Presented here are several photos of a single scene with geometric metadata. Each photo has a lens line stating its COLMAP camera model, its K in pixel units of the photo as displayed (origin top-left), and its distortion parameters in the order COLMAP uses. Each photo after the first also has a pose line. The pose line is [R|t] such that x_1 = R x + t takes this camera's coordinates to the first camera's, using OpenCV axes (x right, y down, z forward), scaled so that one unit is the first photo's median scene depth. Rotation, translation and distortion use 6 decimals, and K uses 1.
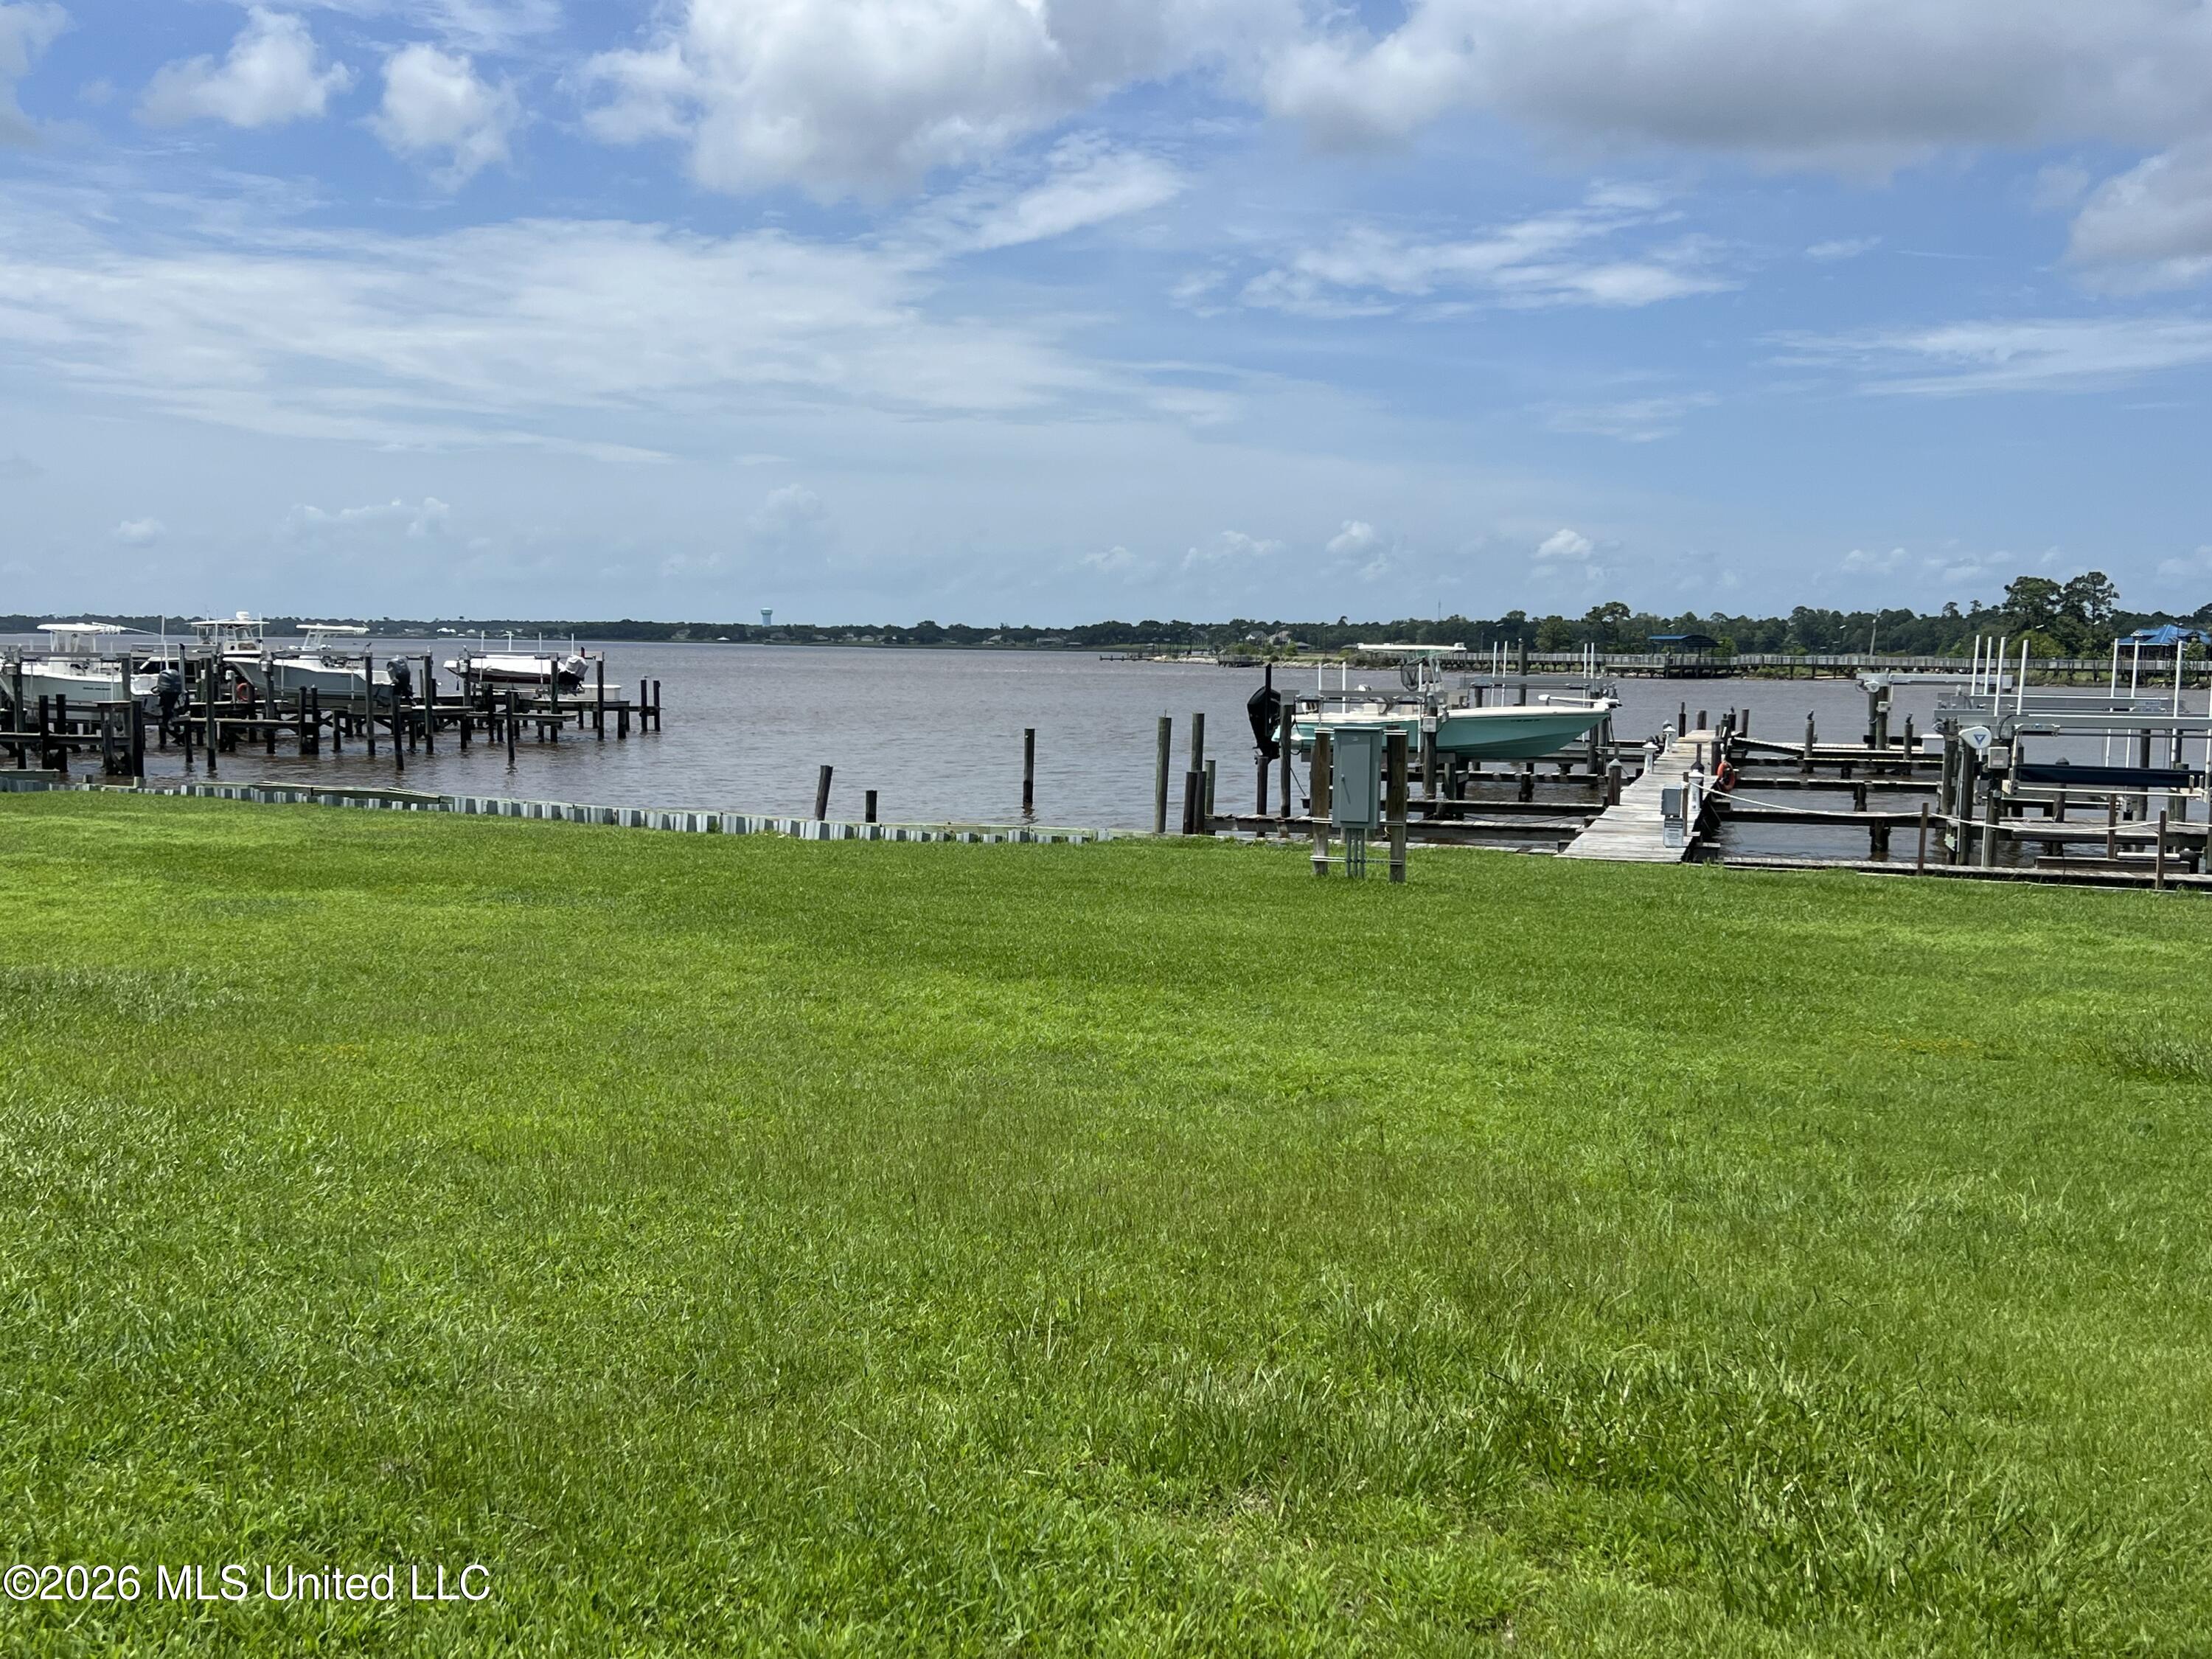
lens RADIAL K [[1879.8, 0, 1103.3], [0, 1879.8, 864.4], [0, 0, 1]] dist [0.065864, -0.153952]
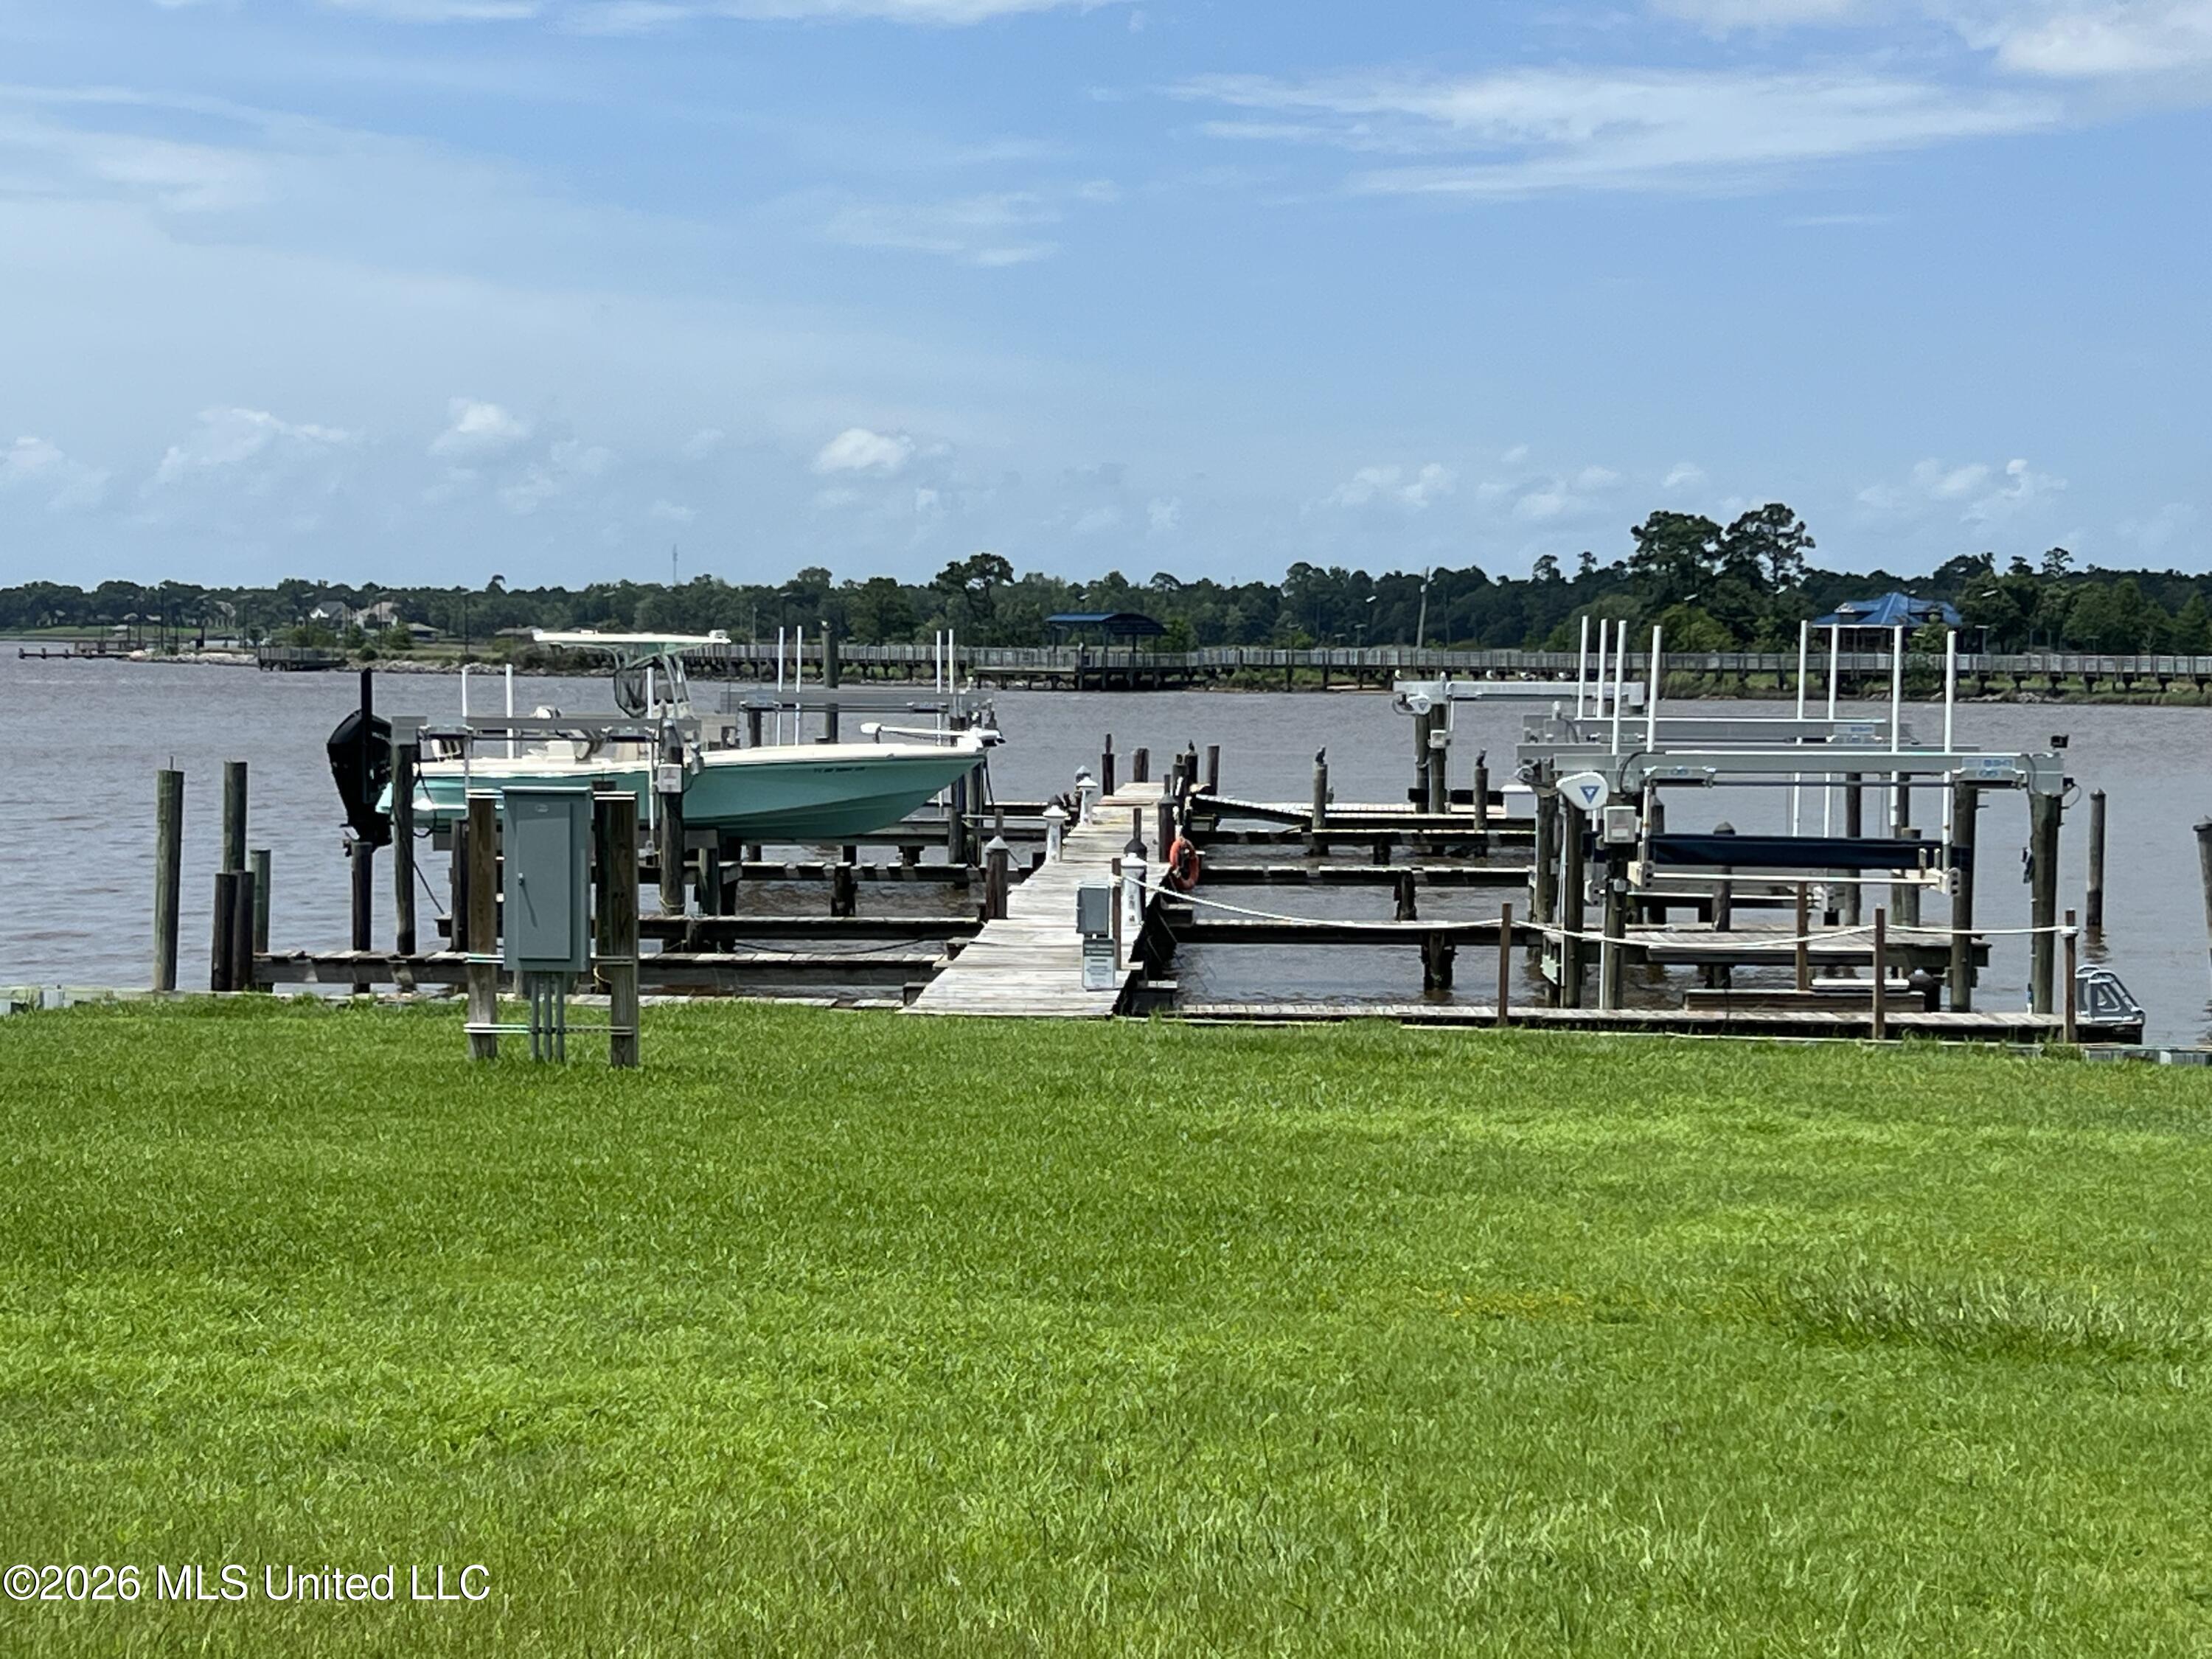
lens RADIAL K [[4175.0, 0, 1106.0], [0, 4175.0, 829.5], [0, 0, 1]] dist [0.070098, 0.219972]
pose [[0.958000, -0.015979, 0.286323, -0.054386], [0.031823, 0.998203, -0.050767, 0.006301], [-0.284997, 0.057746, 0.956787, -0.202080]]
